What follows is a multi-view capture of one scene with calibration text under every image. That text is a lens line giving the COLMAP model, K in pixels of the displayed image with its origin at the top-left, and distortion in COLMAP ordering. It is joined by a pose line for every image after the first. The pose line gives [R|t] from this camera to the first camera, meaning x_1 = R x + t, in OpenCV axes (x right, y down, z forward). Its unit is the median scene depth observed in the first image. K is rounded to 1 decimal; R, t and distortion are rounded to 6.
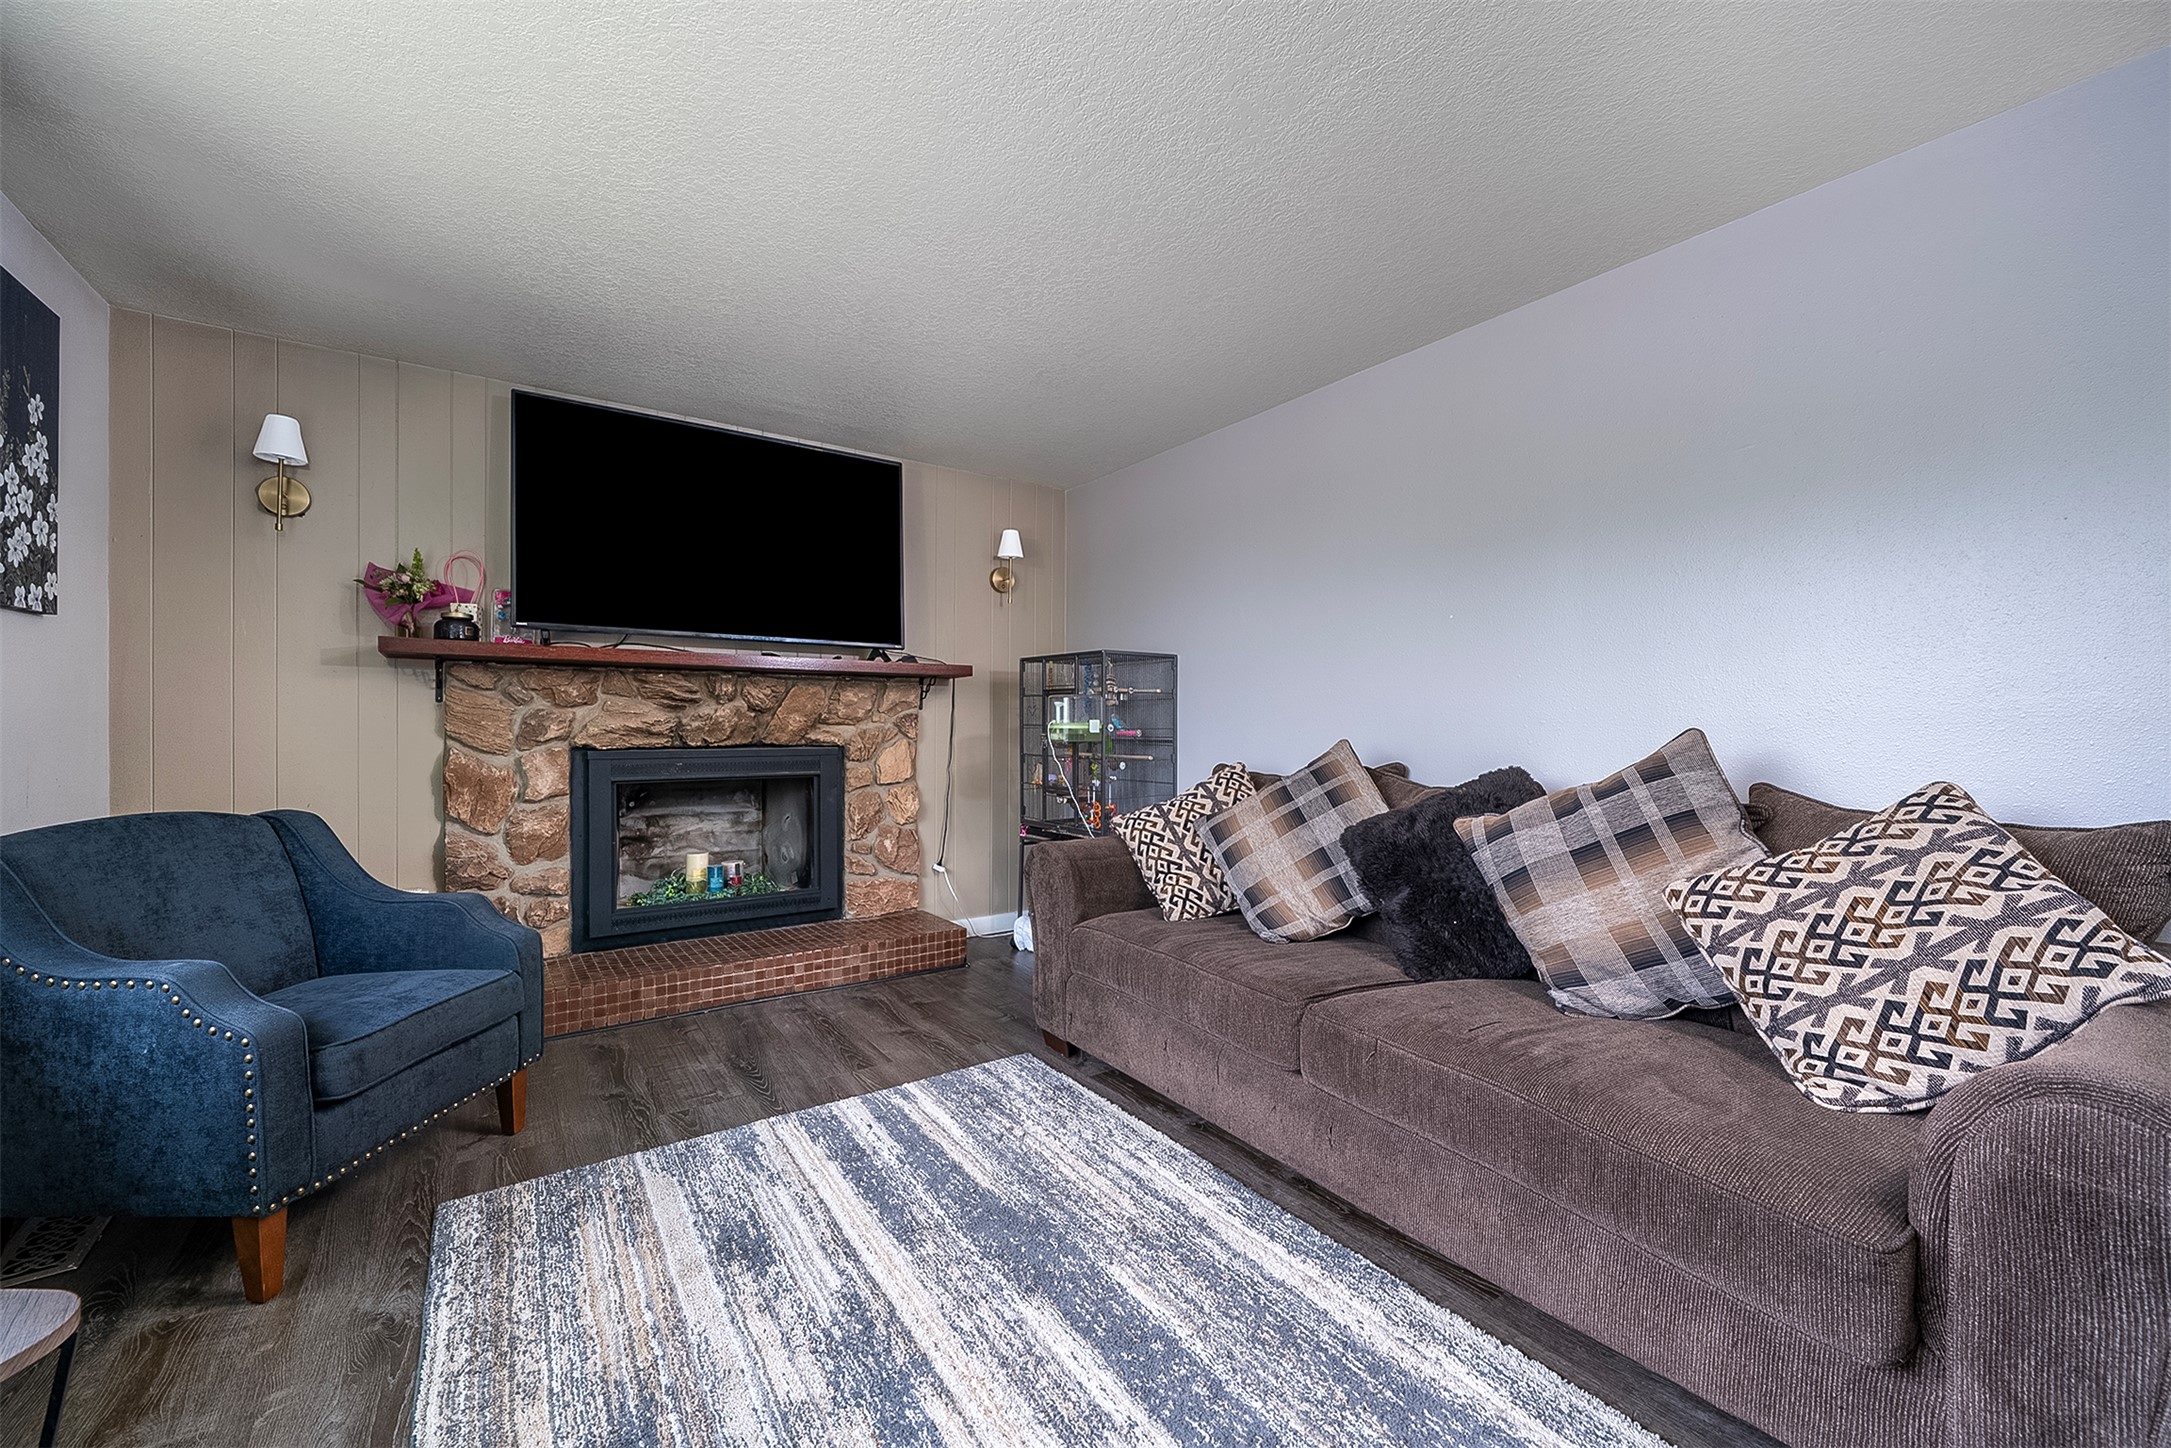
lens RADIAL K [[844.9, 0, 1085.5], [0, 844.9, 724.0], [0, 0, 1]] dist [0.000093, -0.000044]
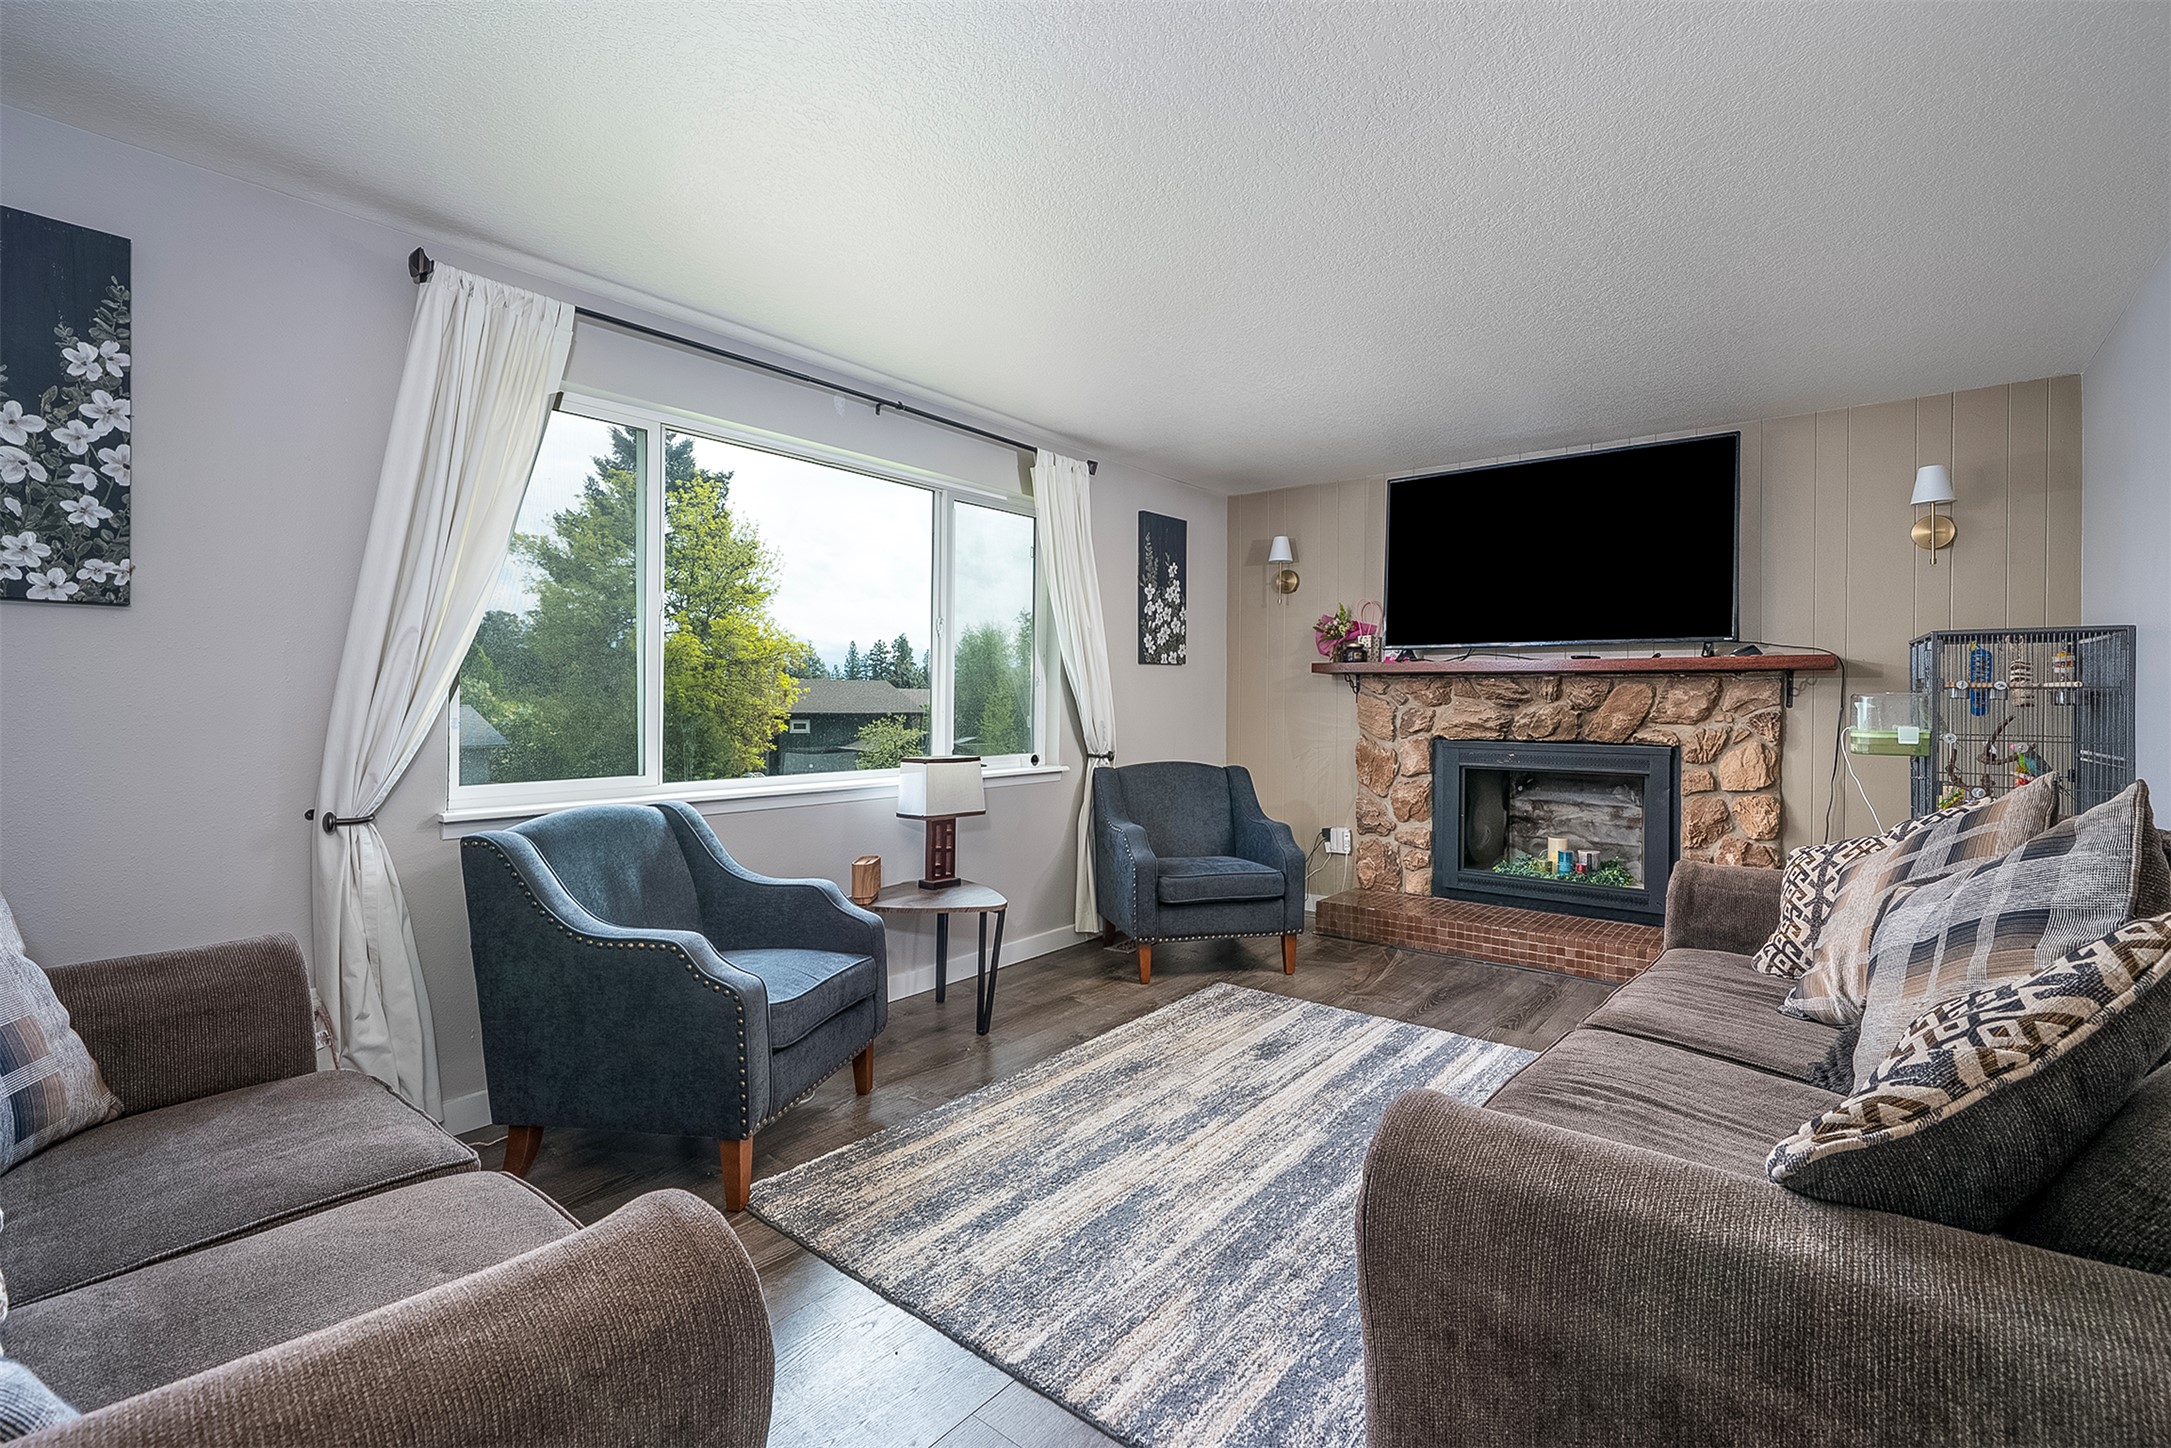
lens RADIAL K [[955.9, 0, 1084.6], [0, 955.9, 698.2], [0, 0, 1]] dist [-0.000403, -0.000093]
pose [[0.278040, -0.001478, -0.960568, 0.698062], [-0.004384, 0.999986, -0.002808, -0.027700], [0.960559, 0.004992, 0.278030, 0.079028]]
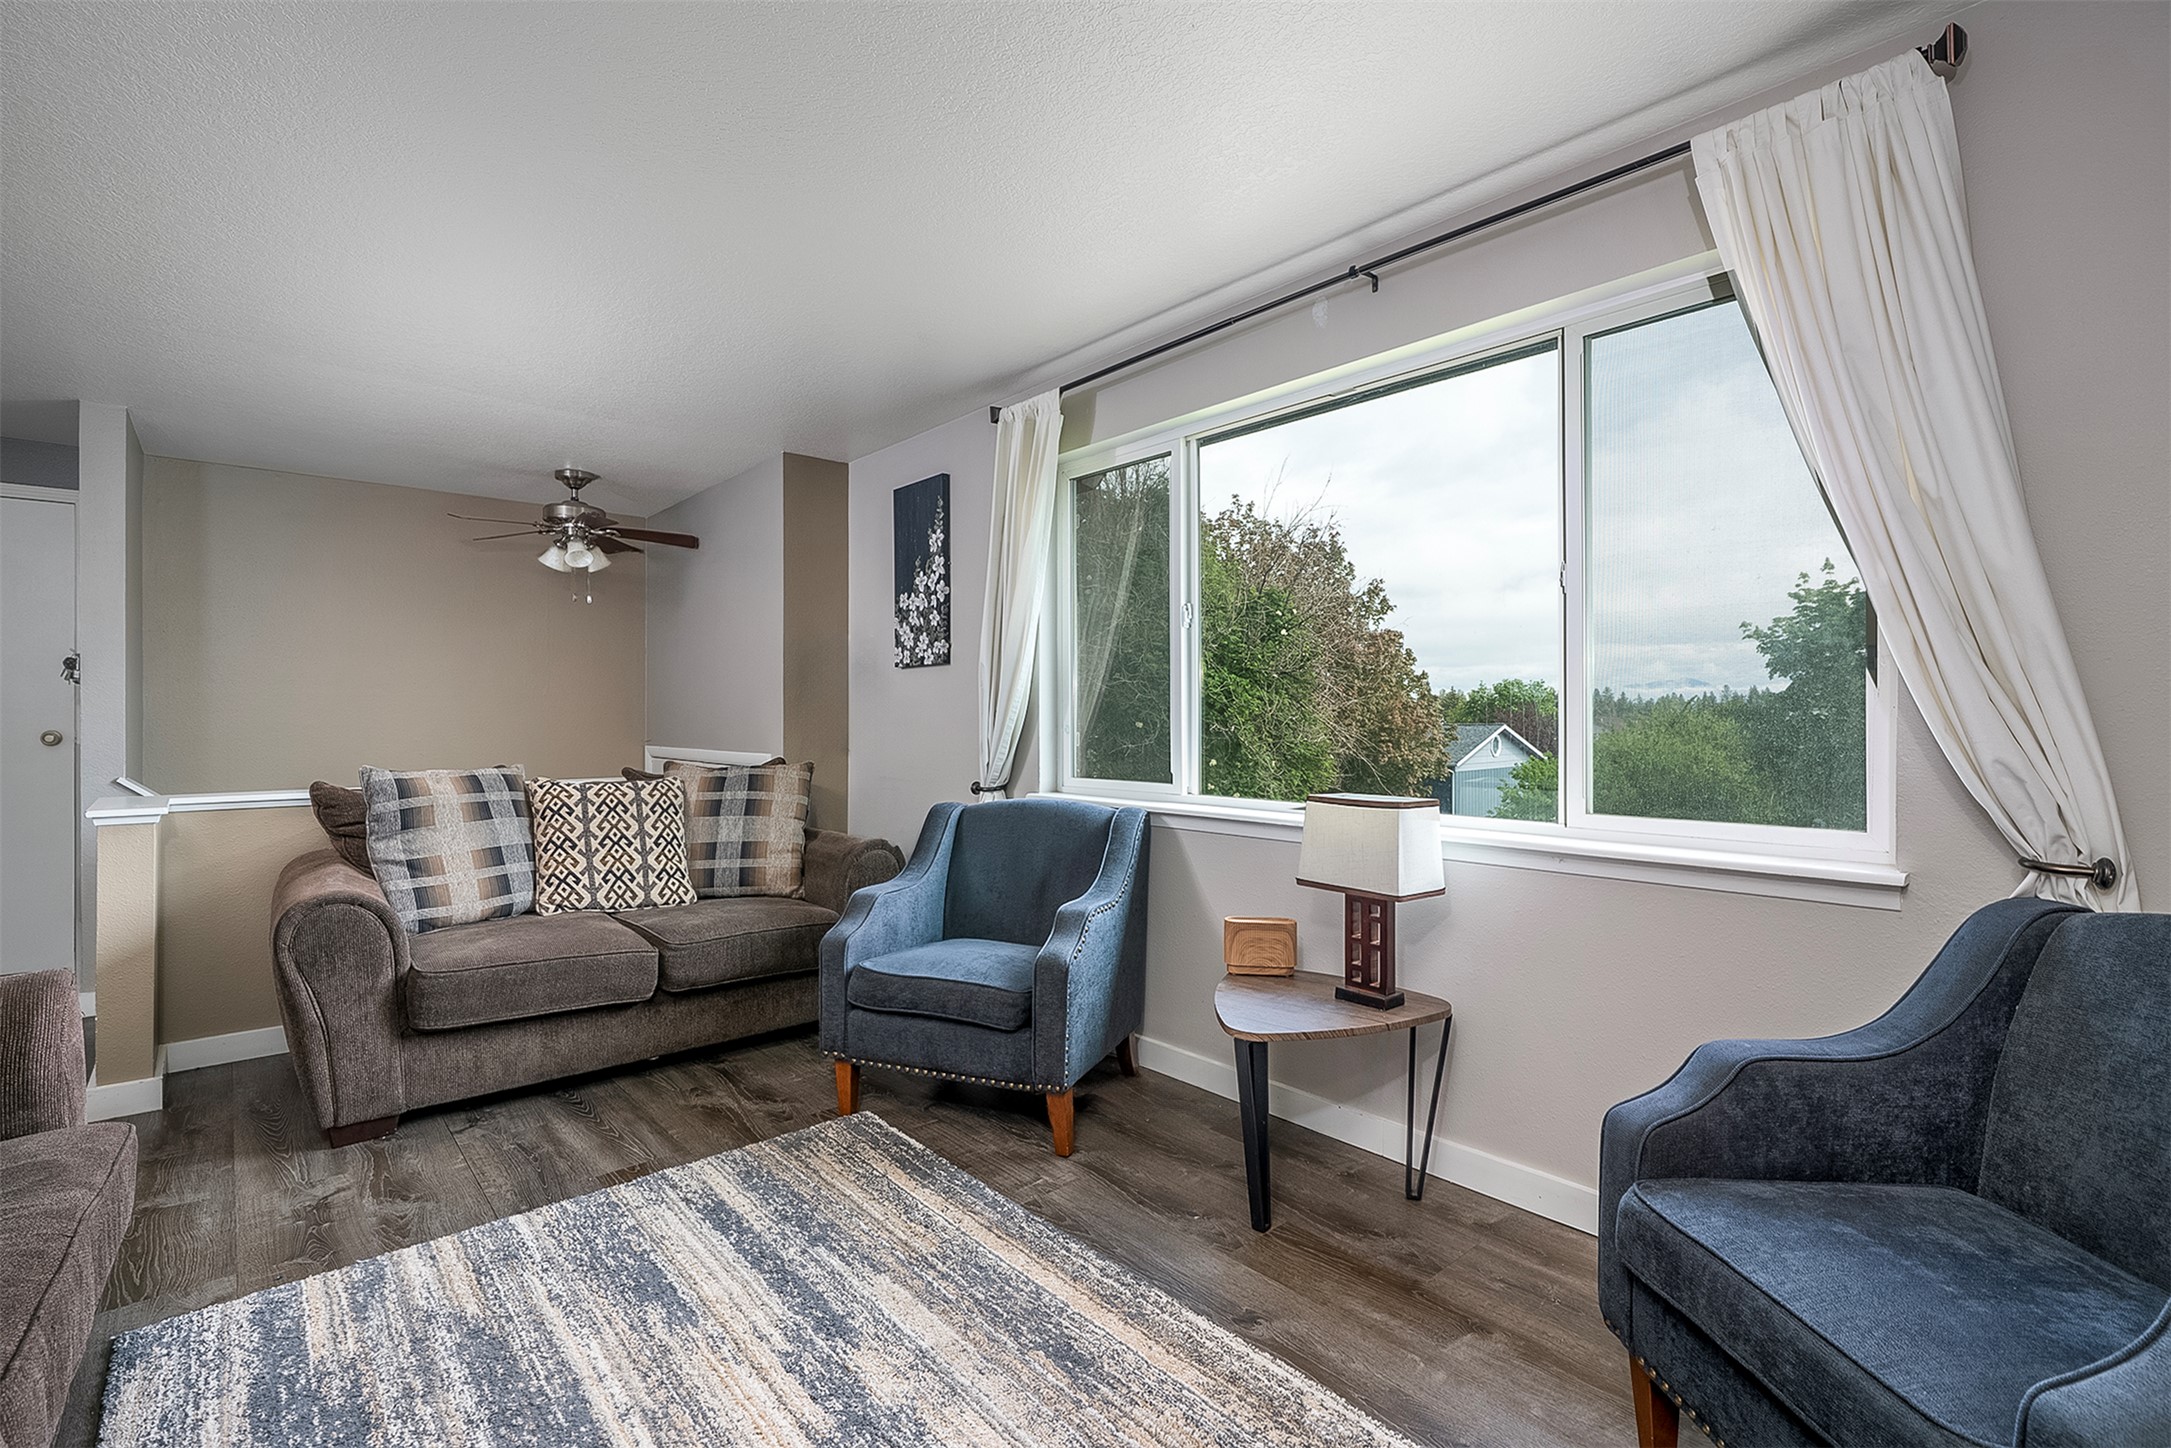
lens RADIAL K [[976.4, 0, 1085.5], [0, 976.4, 724.0], [0, 0, 1]] dist [0.000124, -0.000100]
pose [[-0.992278, 0.001353, -0.124023, -0.152843], [0.000392, 0.999970, 0.007773, -0.020725], [0.124029, 0.007664, -0.992249, 0.943573]]
